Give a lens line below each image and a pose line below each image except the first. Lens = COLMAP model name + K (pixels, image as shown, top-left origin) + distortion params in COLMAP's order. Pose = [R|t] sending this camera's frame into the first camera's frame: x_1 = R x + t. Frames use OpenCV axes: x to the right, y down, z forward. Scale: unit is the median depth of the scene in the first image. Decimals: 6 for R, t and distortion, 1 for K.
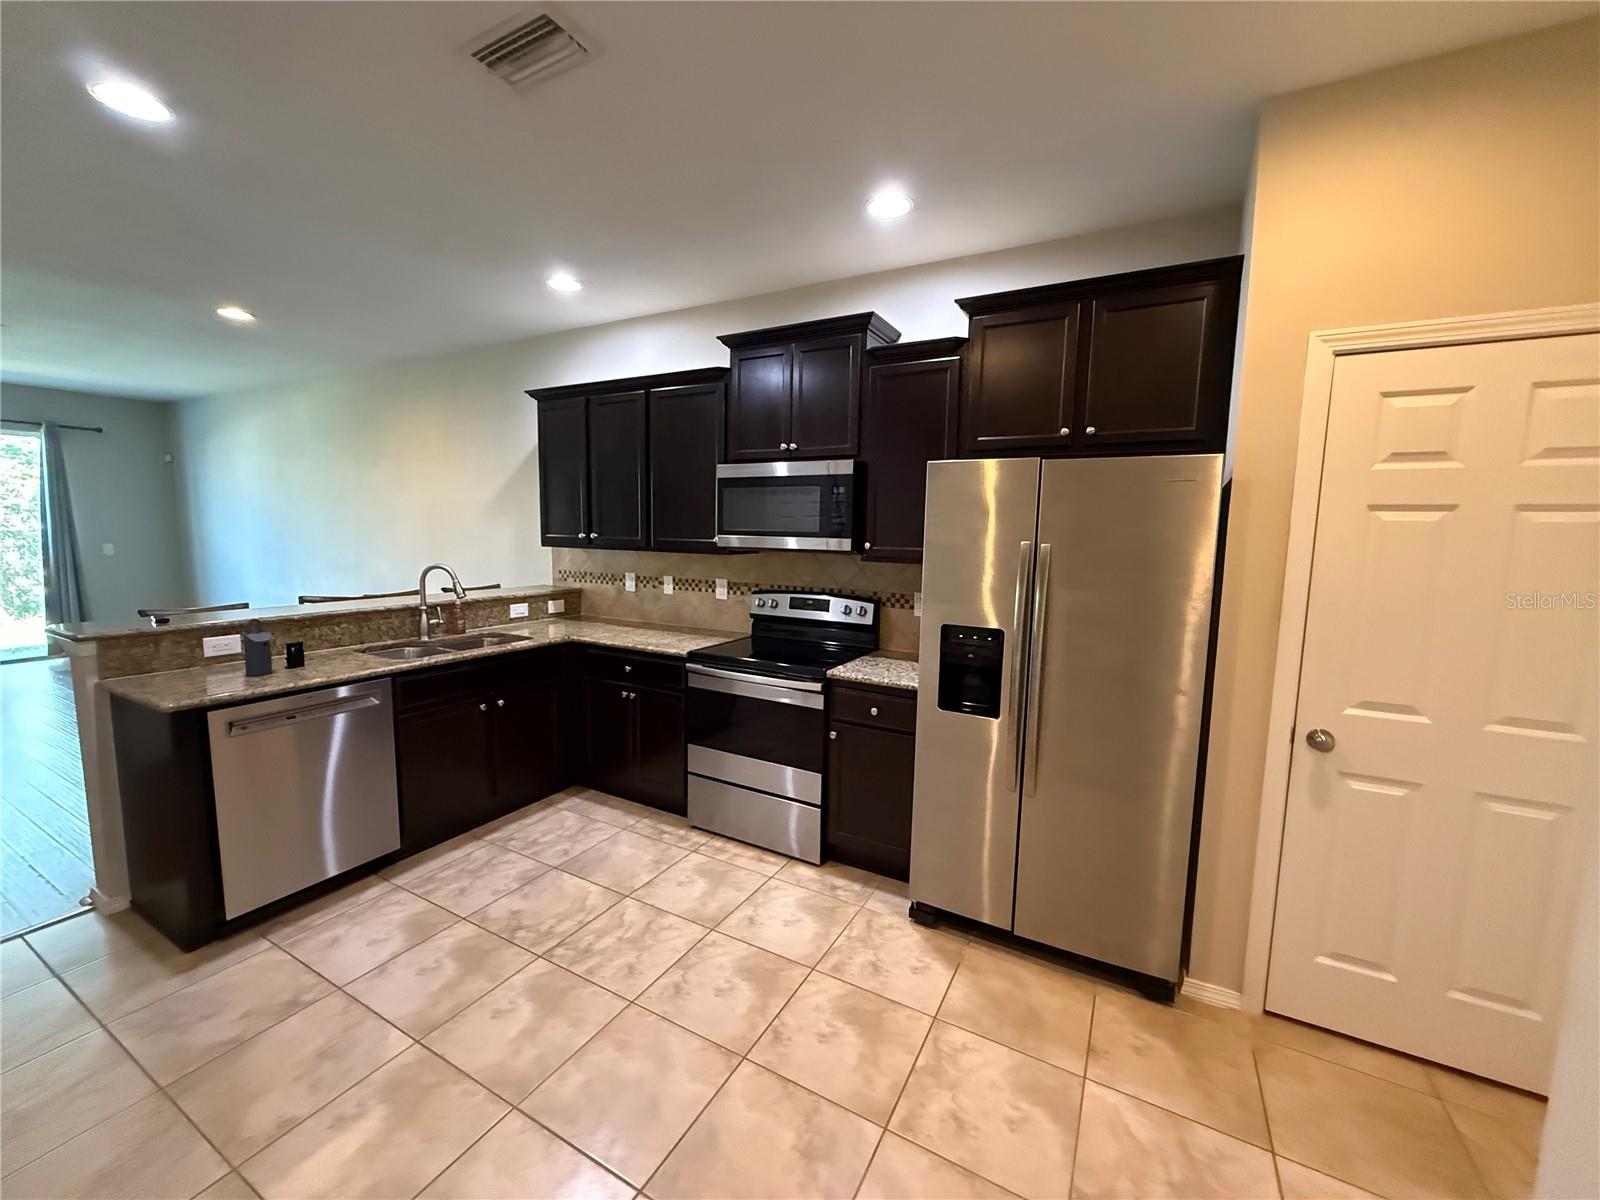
lens RADIAL K [[640.0, 0, 794.0], [0, 640.0, 597.7], [0, 0, 1]] dist [-0.000705, -0.000072]
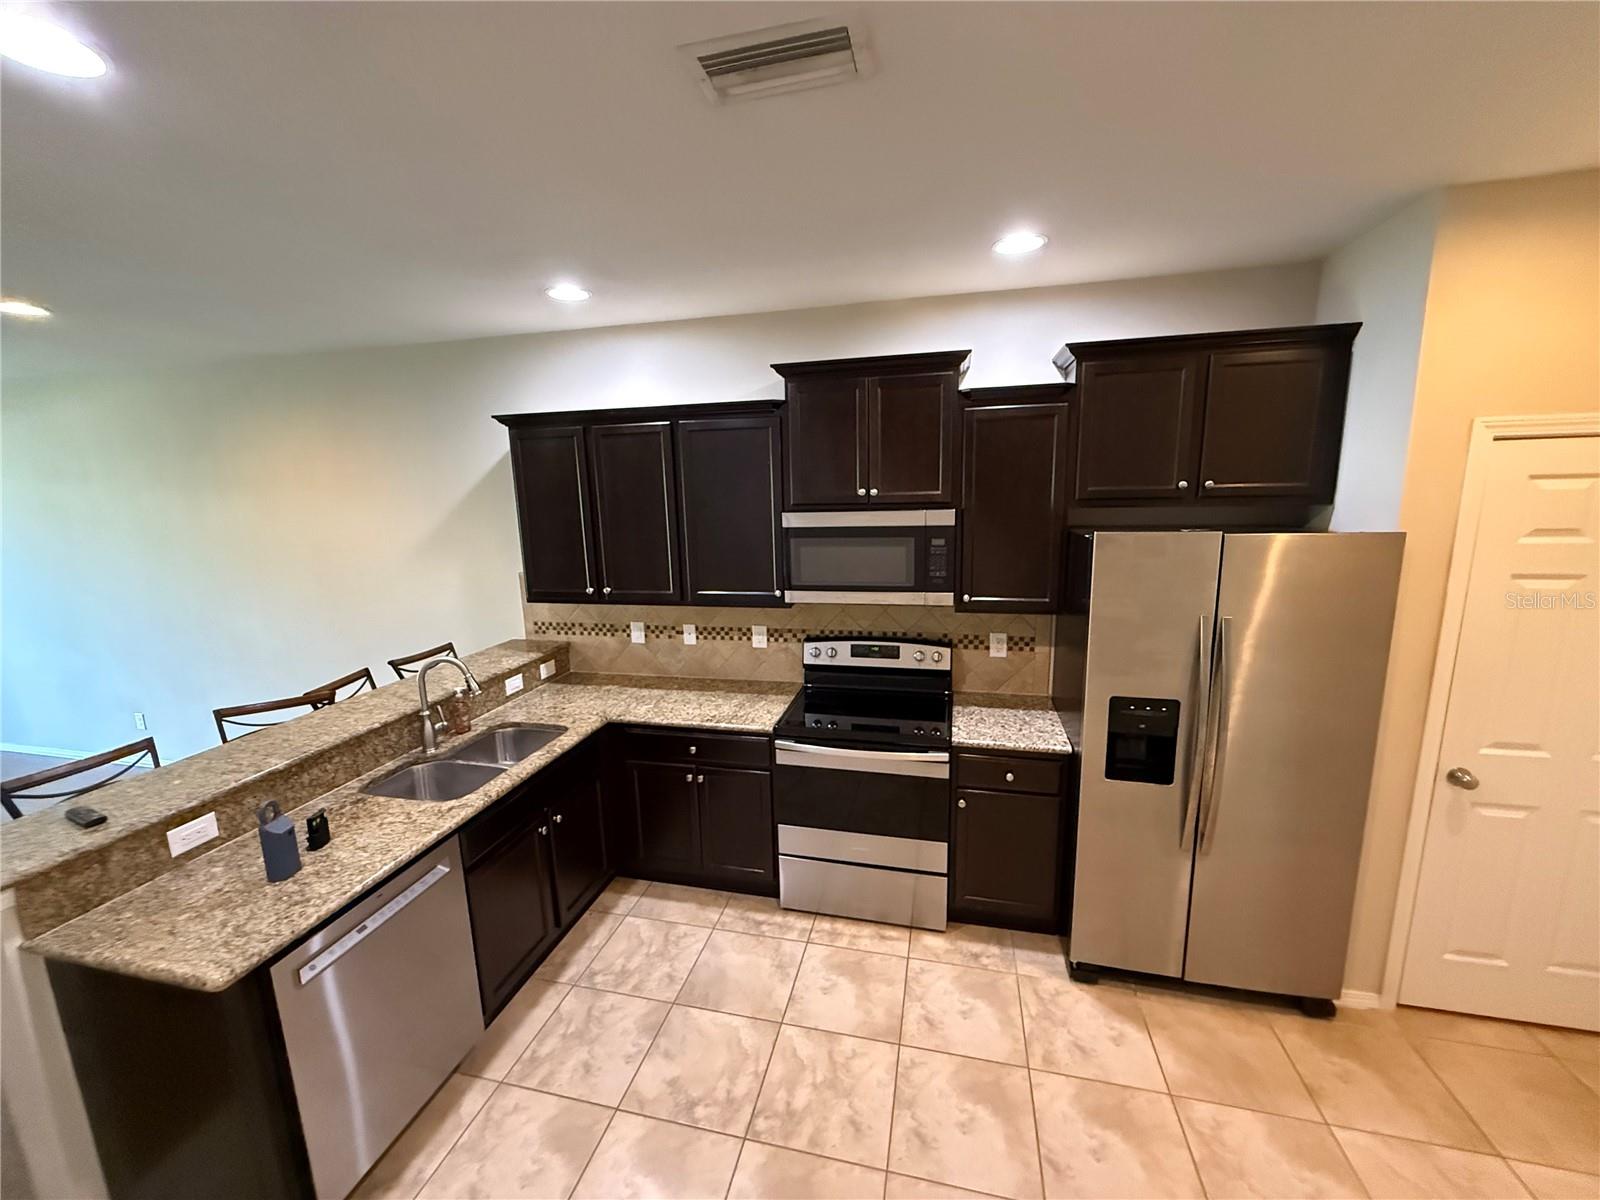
lens RADIAL K [[640.0, 0, 797.5], [0, 640.0, 599.8], [0, 0, 1]] dist [-0.000705, -0.000072]
pose [[0.963636, -0.090919, 0.251275, -0.385739], [0.072839, 0.994101, 0.080359, -0.182410], [-0.257099, -0.059134, 0.964574, 0.154380]]
